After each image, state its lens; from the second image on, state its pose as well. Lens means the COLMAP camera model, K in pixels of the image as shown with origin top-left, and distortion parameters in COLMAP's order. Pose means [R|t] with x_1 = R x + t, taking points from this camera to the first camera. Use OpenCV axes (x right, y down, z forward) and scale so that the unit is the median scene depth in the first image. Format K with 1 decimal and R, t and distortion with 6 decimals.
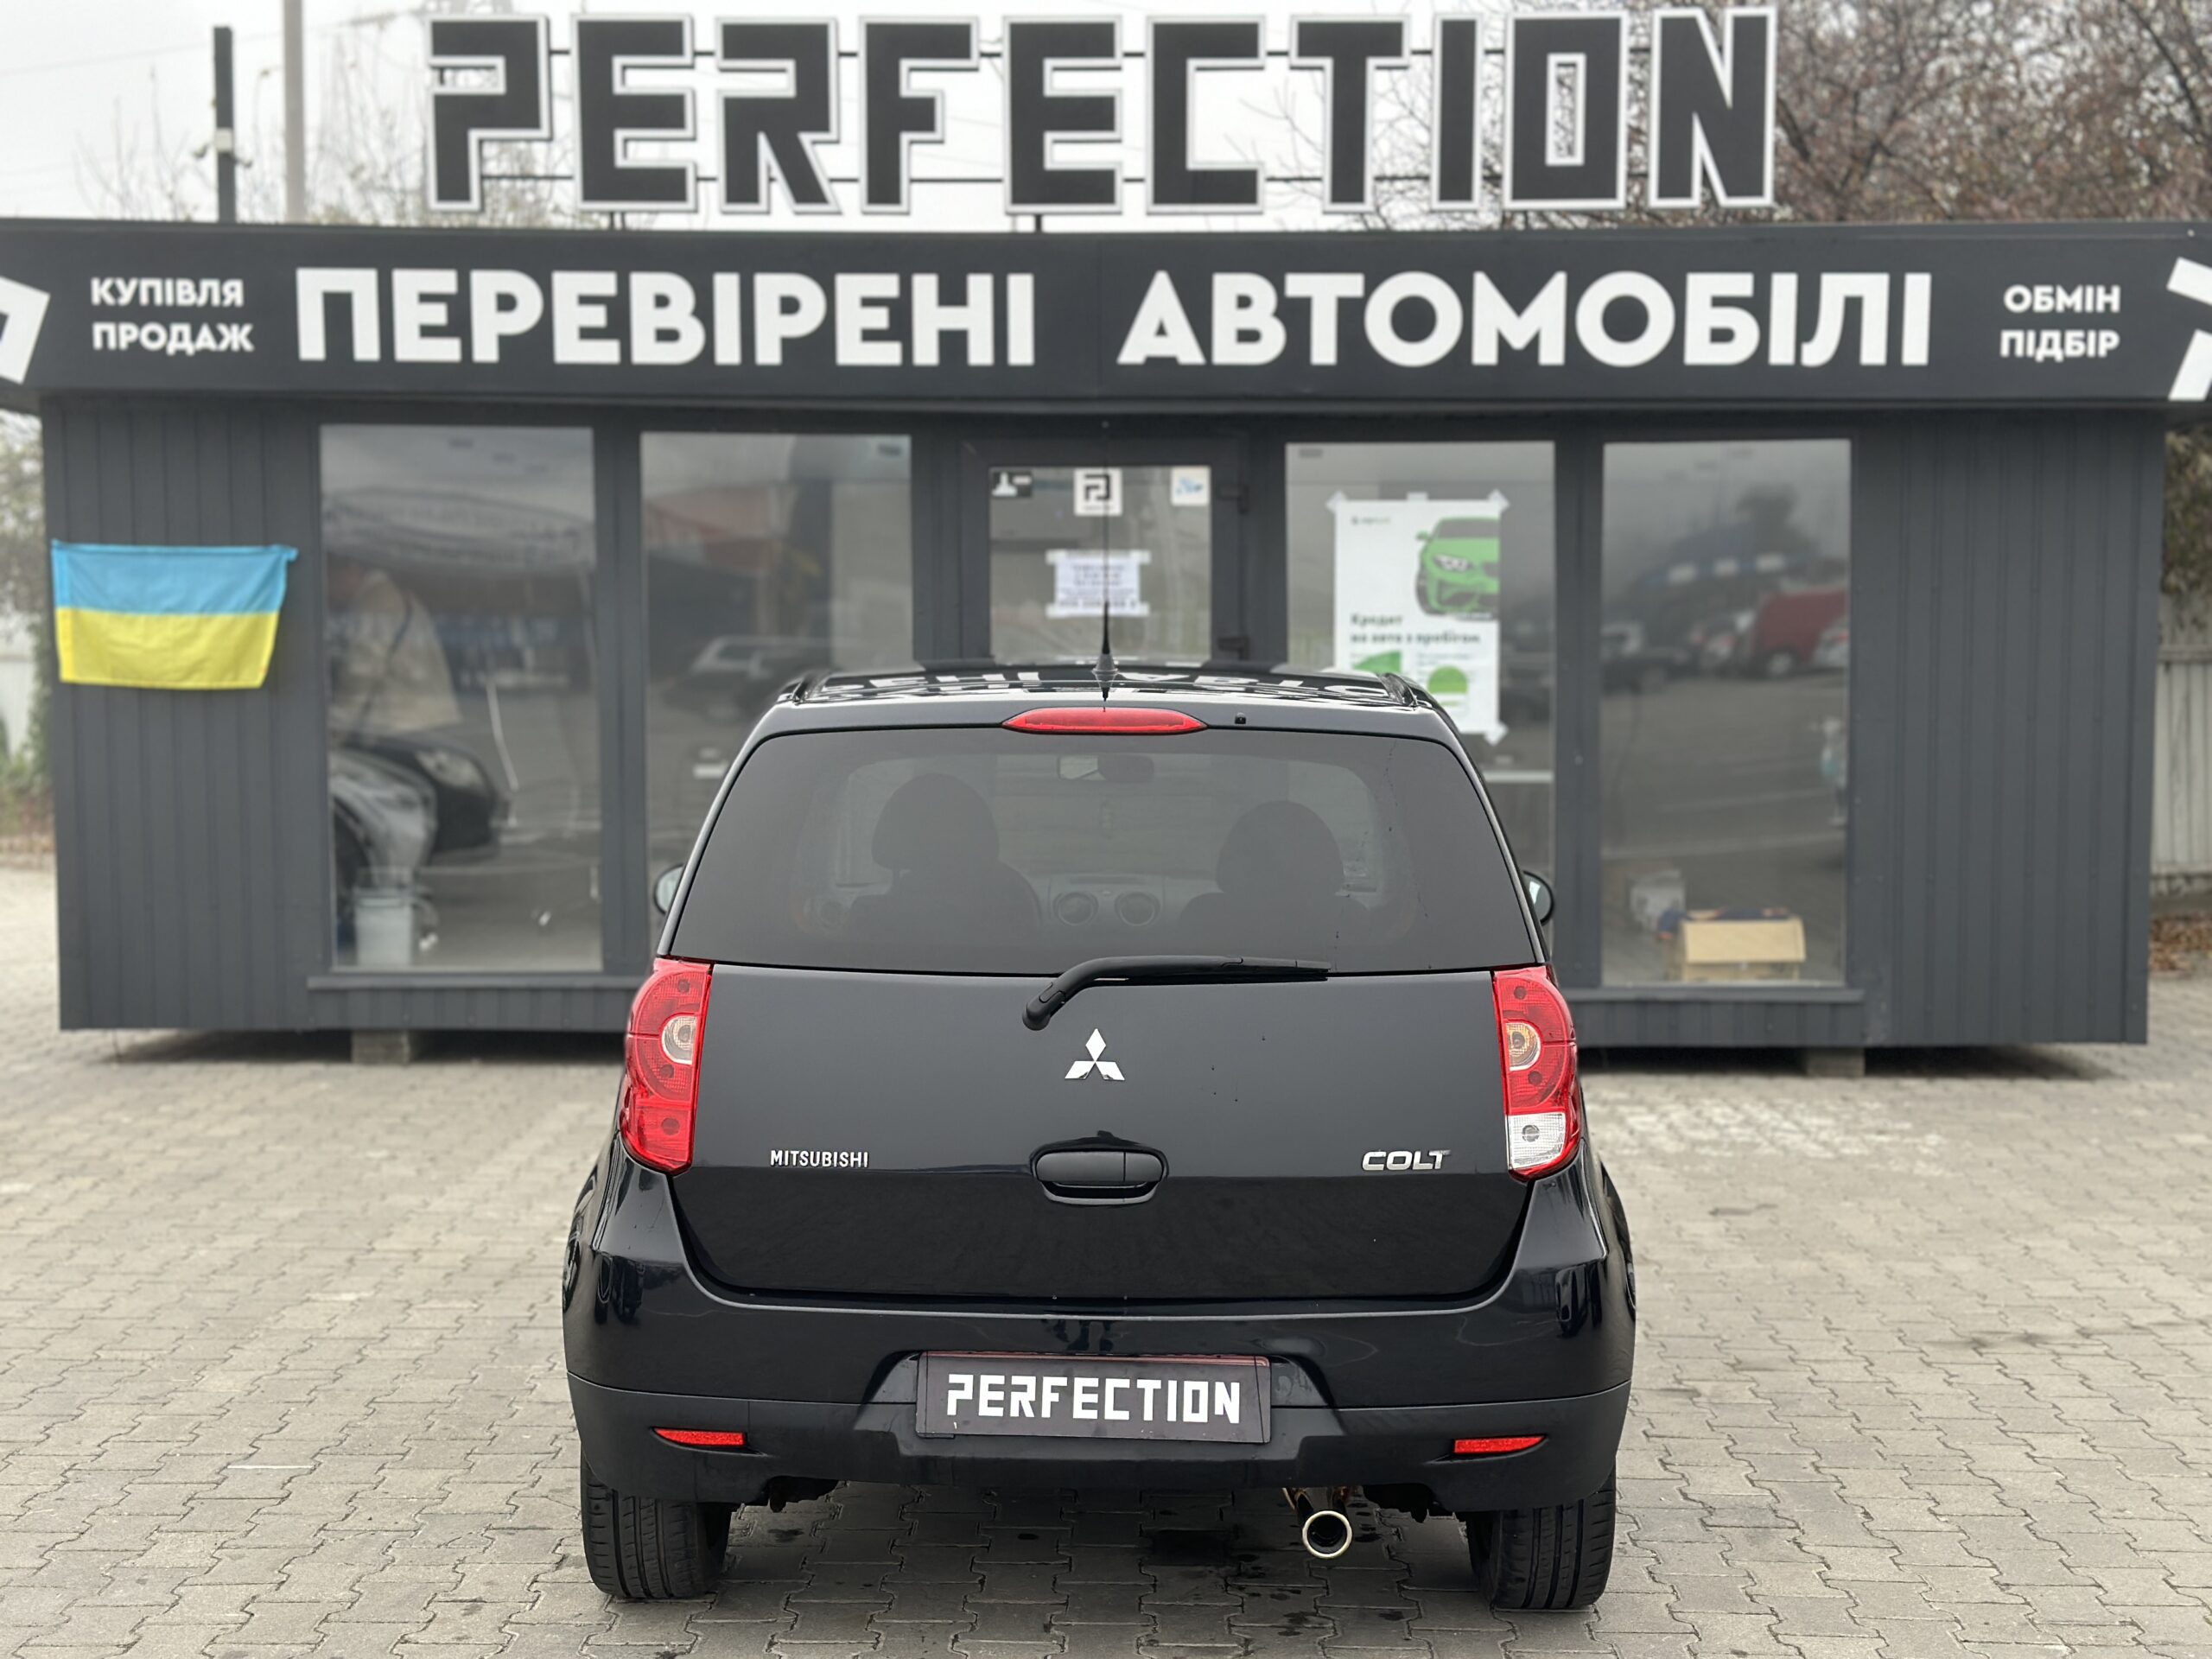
lens RADIAL K [[3057.0, 0, 1120.8], [0, 3057.0, 841.2], [0, 0, 1]] dist [0.201458, -0.448429]
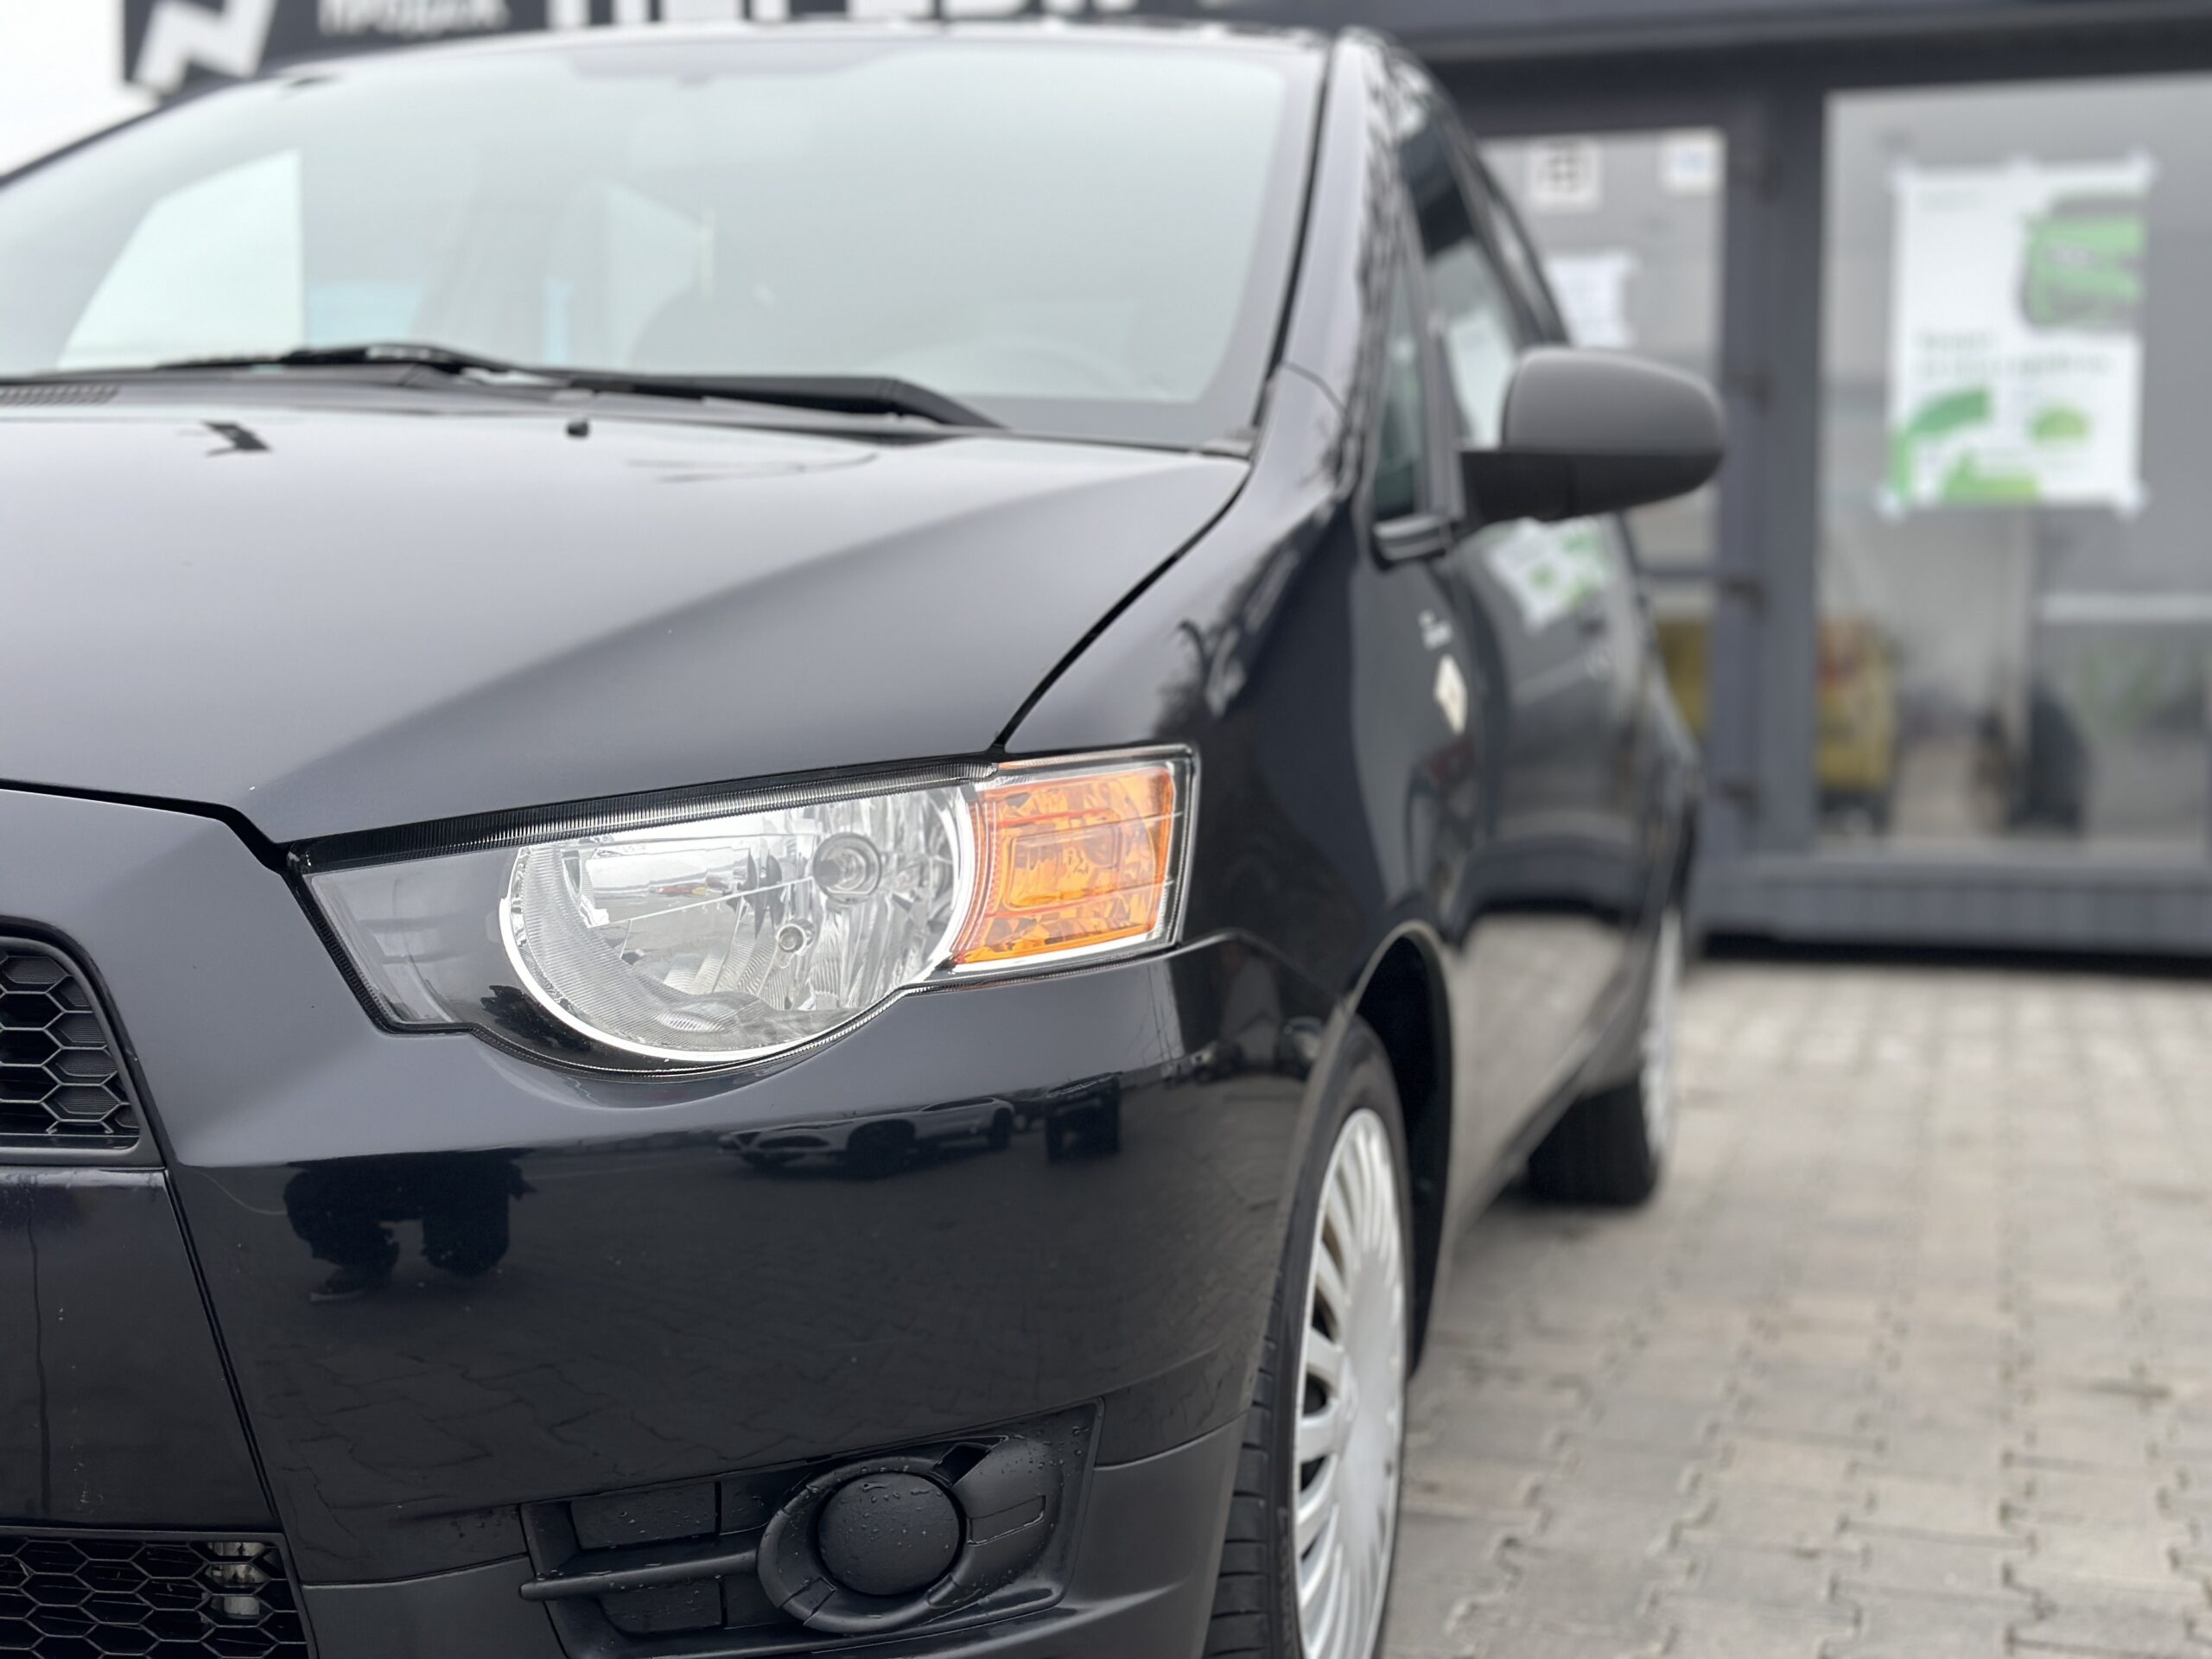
lens RADIAL K [[3067.6, 0, 1103.5], [0, 3067.6, 833.0], [0, 0, 1]] dist [0.176283, -0.346132]
pose [[0.963604, 0.023087, -0.266335, 0.103186], [-0.026241, 0.999621, -0.008288, 0.062348], [0.266043, 0.014975, 0.963845, 0.298268]]
